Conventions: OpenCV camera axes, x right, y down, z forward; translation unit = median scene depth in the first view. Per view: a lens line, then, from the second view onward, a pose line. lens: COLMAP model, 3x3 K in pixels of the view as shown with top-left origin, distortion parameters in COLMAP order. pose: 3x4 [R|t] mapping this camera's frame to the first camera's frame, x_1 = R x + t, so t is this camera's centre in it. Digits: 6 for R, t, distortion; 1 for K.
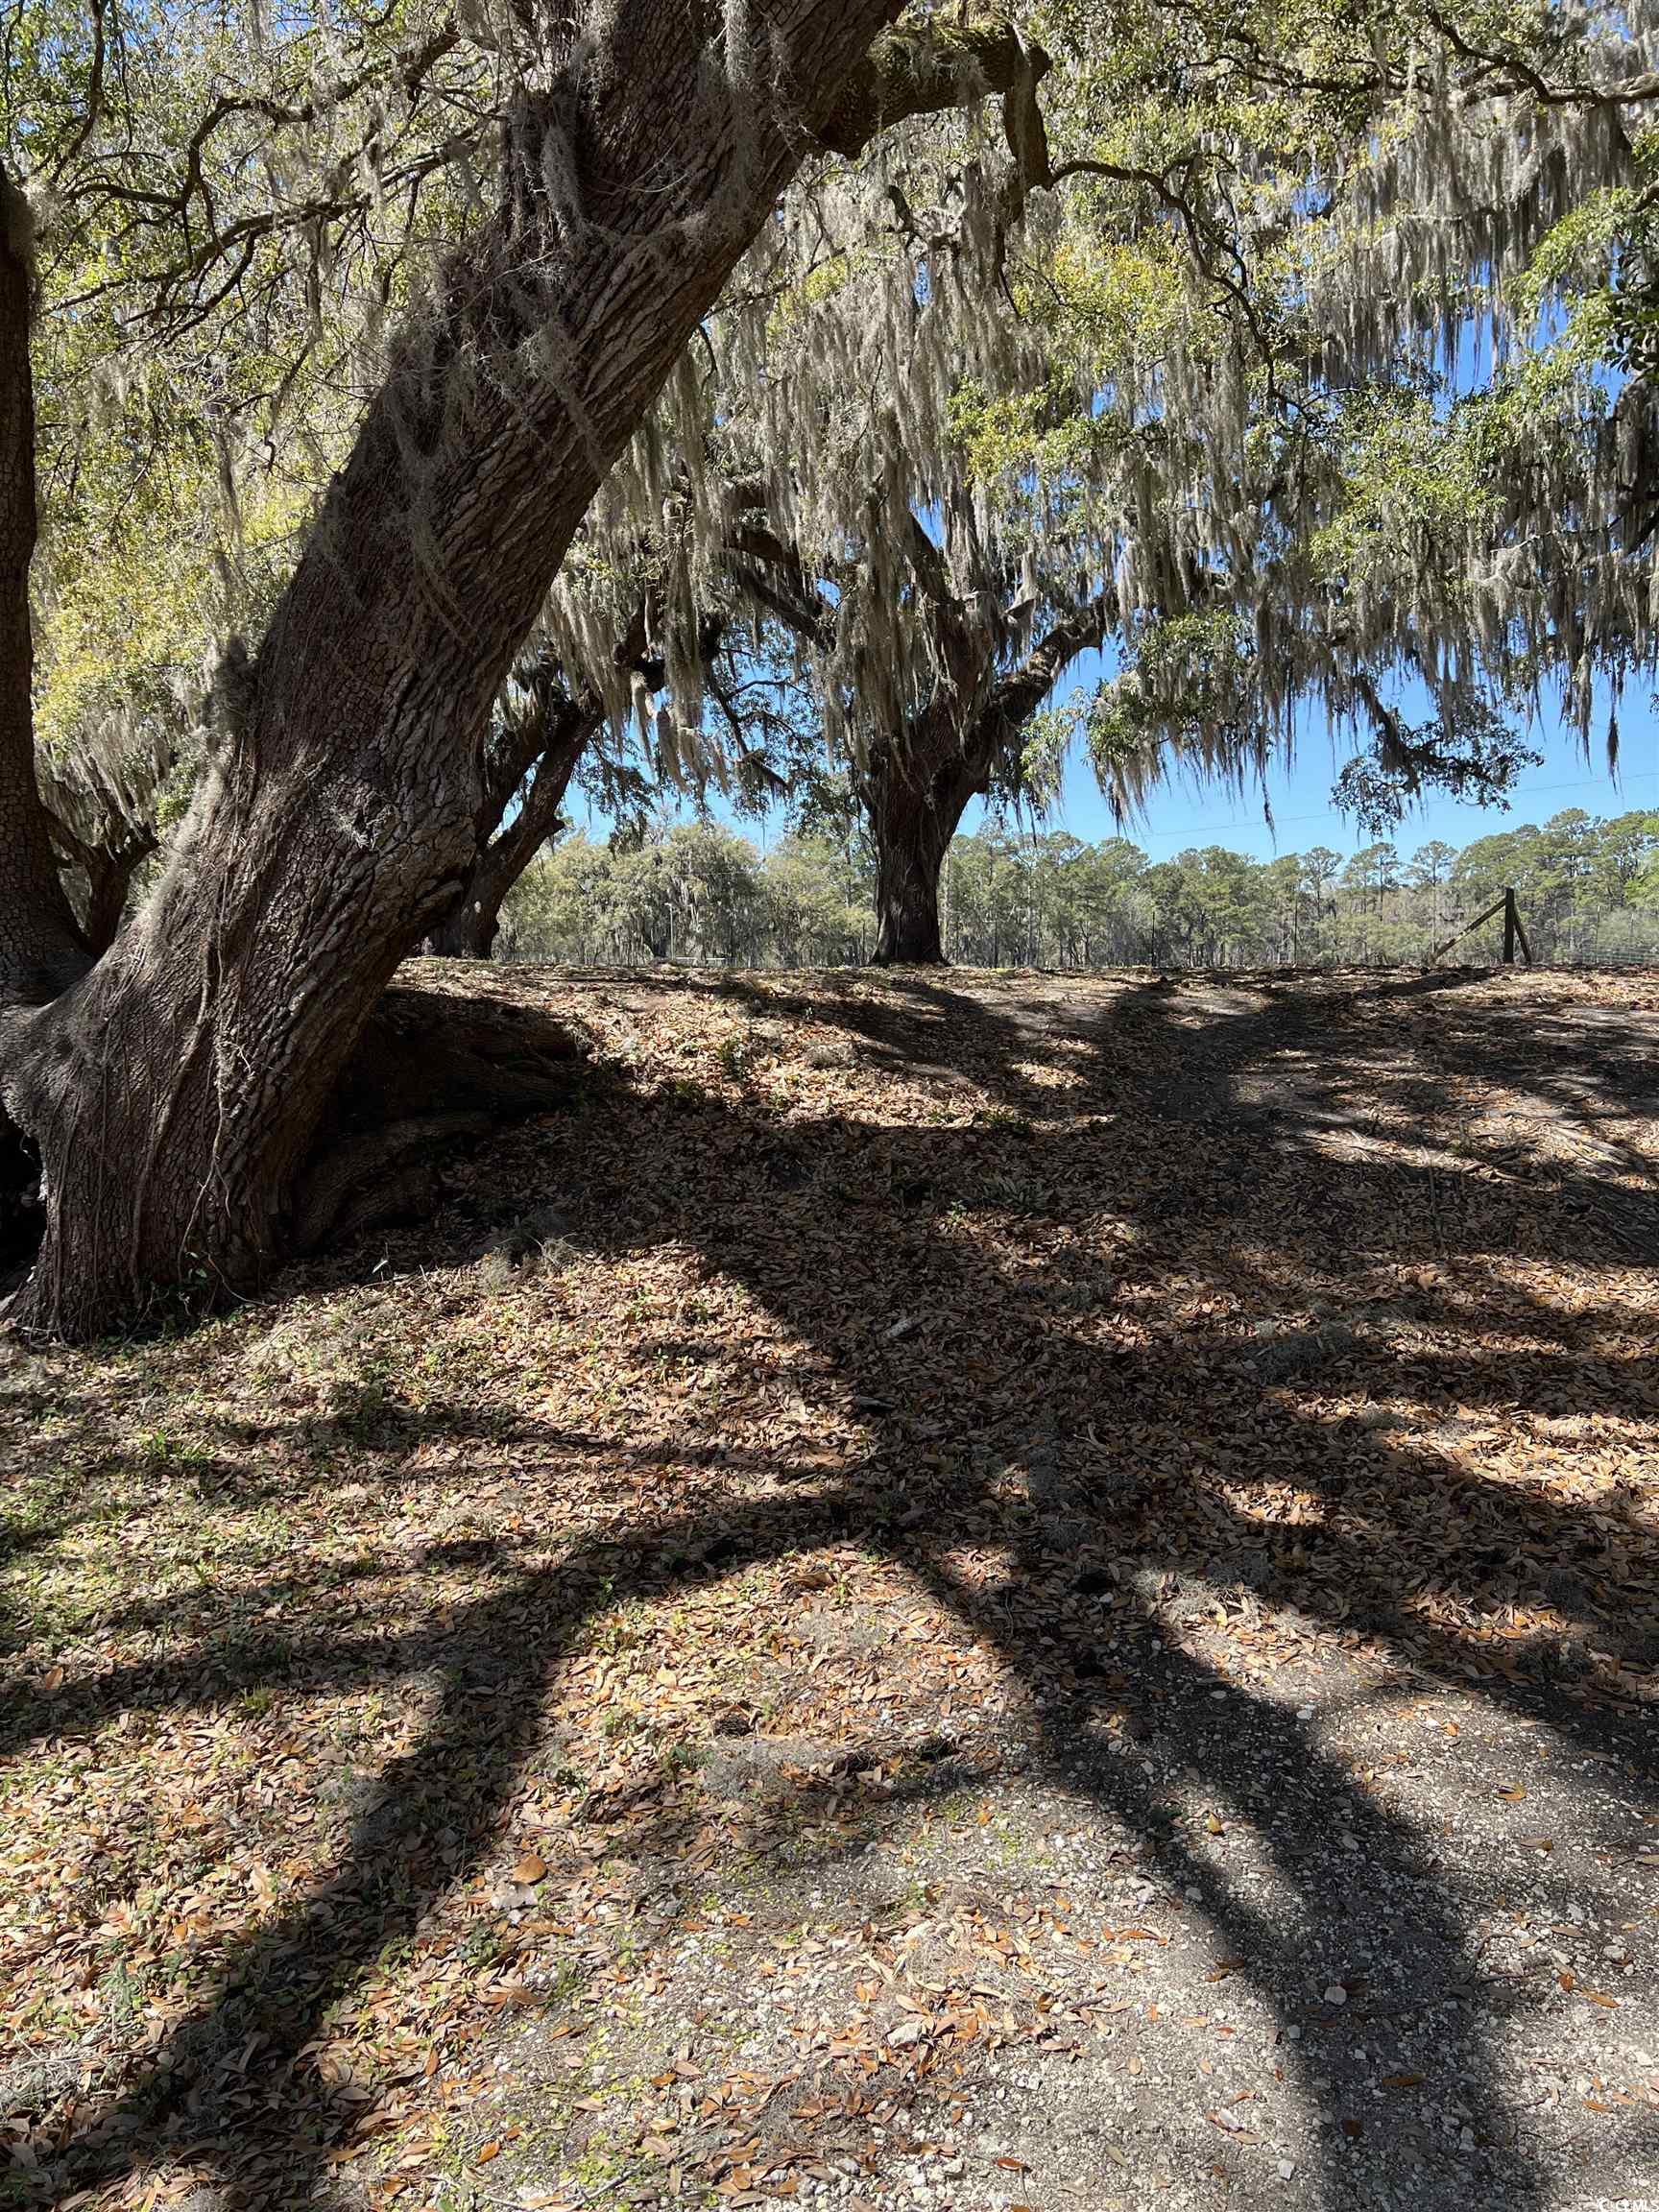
lens RADIAL K [[1694.3, 0, 817.9], [0, 1694.3, 1116.8], [0, 0, 1]] dist [0.057399, -0.070294]
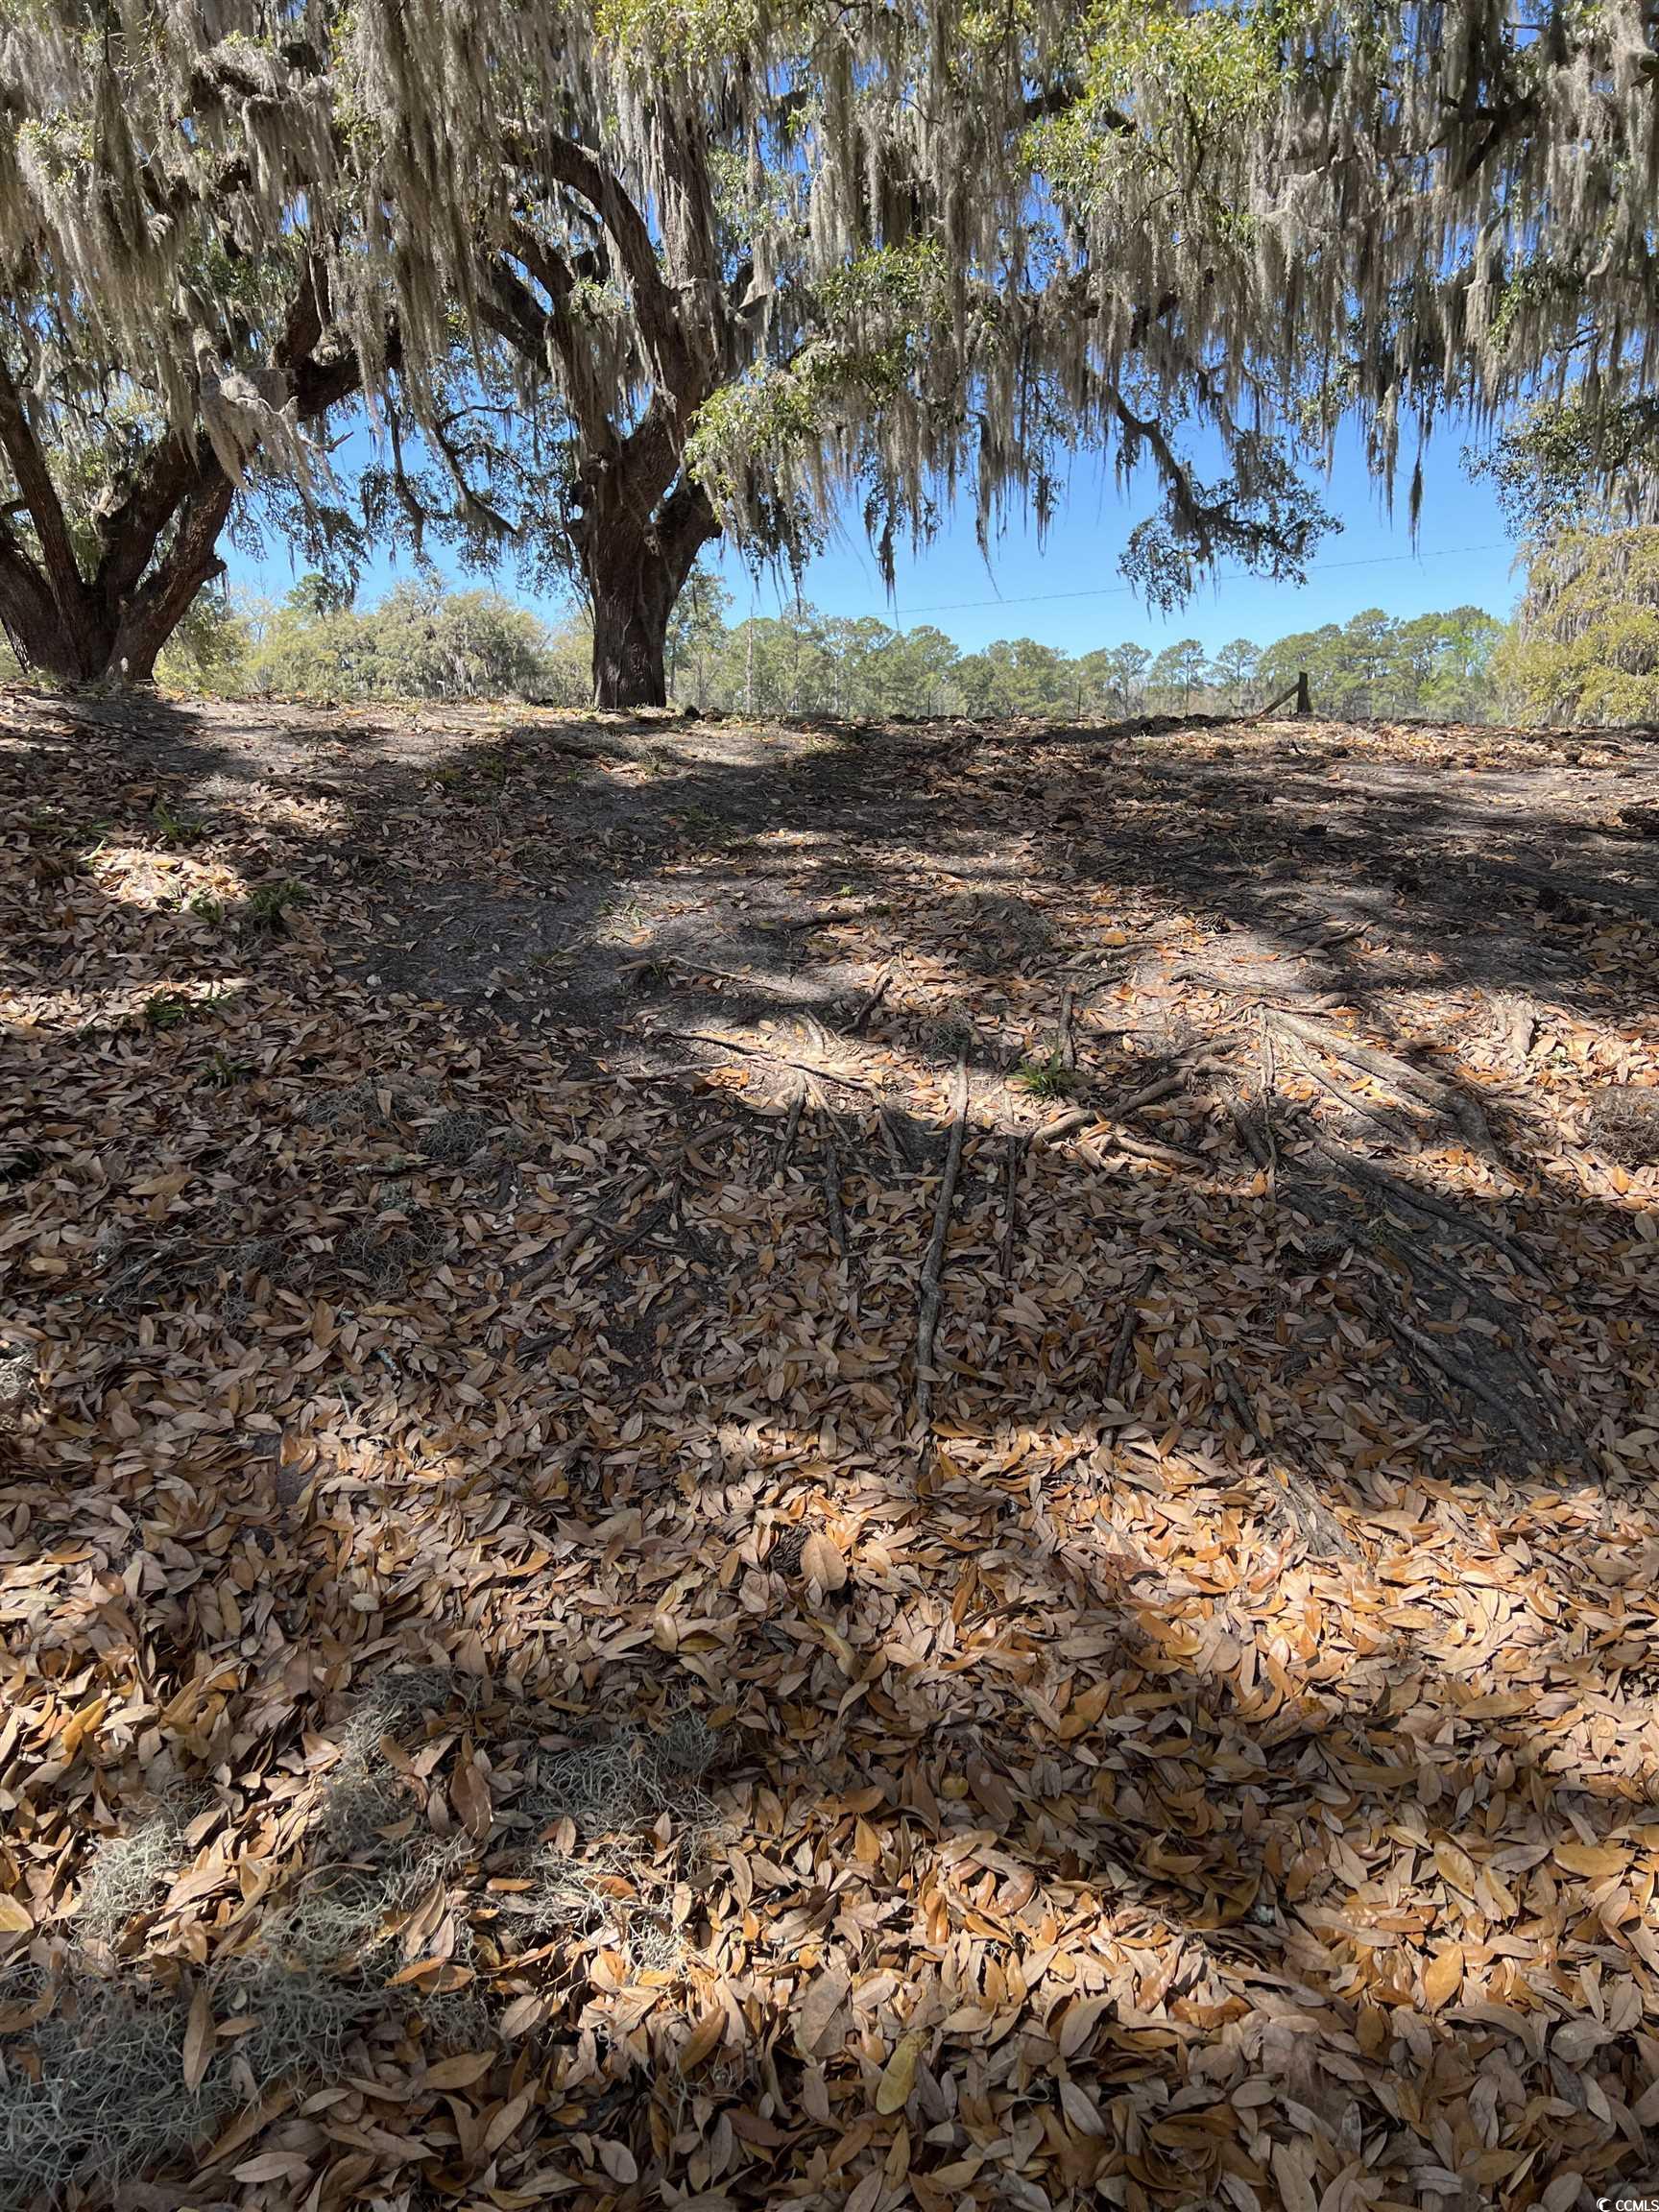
lens RADIAL K [[1694.3, 0, 831.6], [0, 1694.3, 1110.9], [0, 0, 1]] dist [0.057399, -0.070294]
pose [[0.993149, -0.008006, 0.116577, 0.109349], [-0.005482, 0.993359, 0.114922, -0.007054], [-0.116723, -0.114774, 0.986510, 0.238766]]
